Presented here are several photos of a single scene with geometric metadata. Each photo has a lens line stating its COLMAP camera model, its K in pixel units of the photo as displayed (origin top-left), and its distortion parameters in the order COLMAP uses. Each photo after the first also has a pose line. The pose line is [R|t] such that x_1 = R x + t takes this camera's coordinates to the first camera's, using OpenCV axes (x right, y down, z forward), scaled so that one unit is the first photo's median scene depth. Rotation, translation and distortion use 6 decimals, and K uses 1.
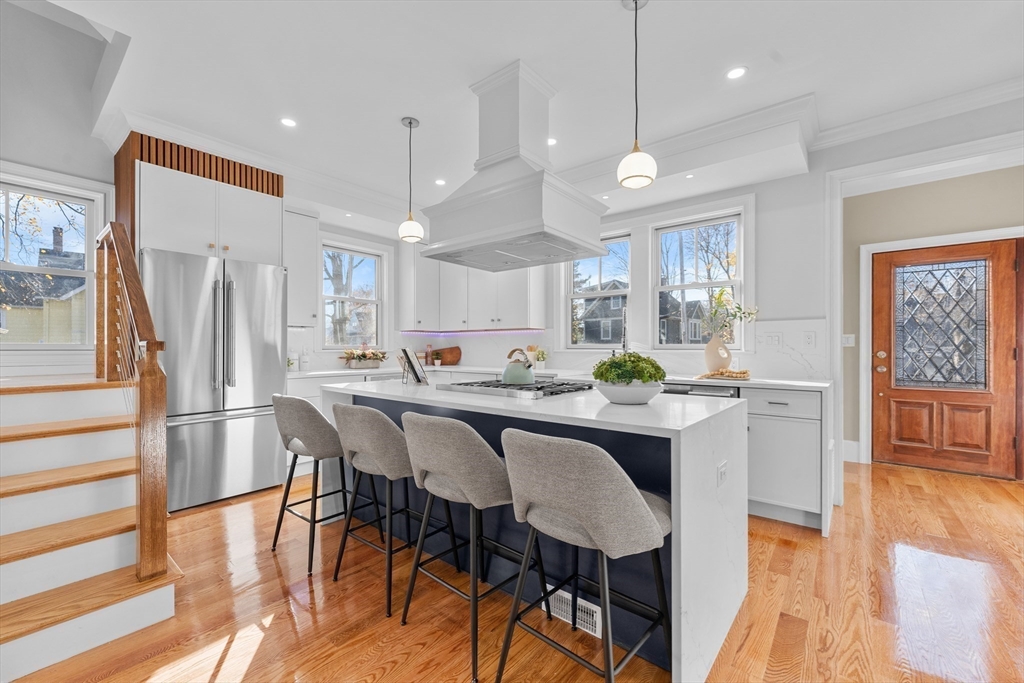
lens RADIAL K [[422.6, 0, 517.9], [0, 422.6, 351.6], [0, 0, 1]] dist [0.000216, 0.000062]
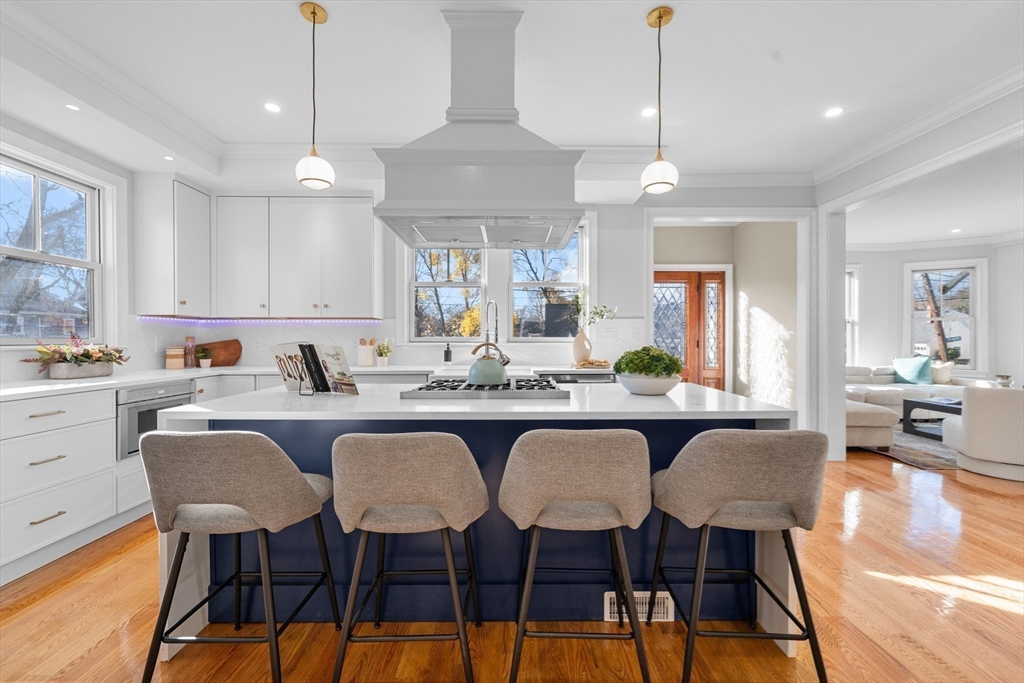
lens RADIAL K [[422.6, 0, 518.9], [0, 422.6, 346.0], [0, 0, 1]] dist [0.000216, 0.000062]
pose [[0.763431, -0.011051, 0.645794, -0.286501], [0.007361, 0.999938, 0.008409, -0.004106], [-0.645847, -0.001666, 0.763465, 0.168105]]
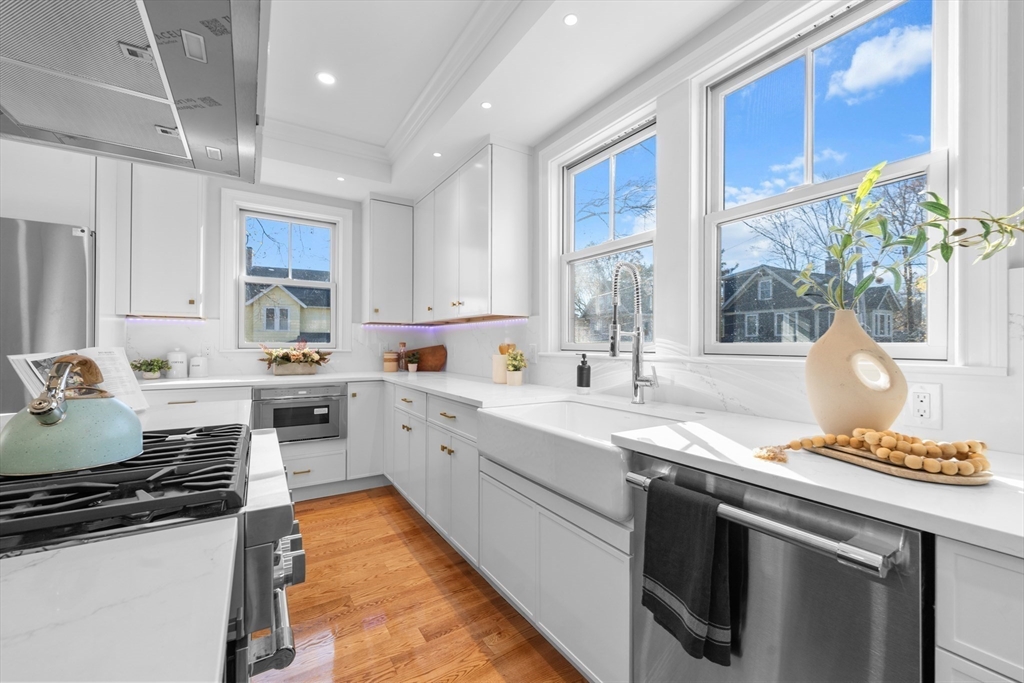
lens RADIAL K [[422.6, 0, 512.8], [0, 422.6, 343.8], [0, 0, 1]] dist [0.000216, 0.000062]
pose [[0.946683, 0.003352, -0.322149, 0.236640], [-0.007493, 0.999904, -0.011615, -0.008237], [0.322079, 0.013409, 0.946618, 0.439762]]
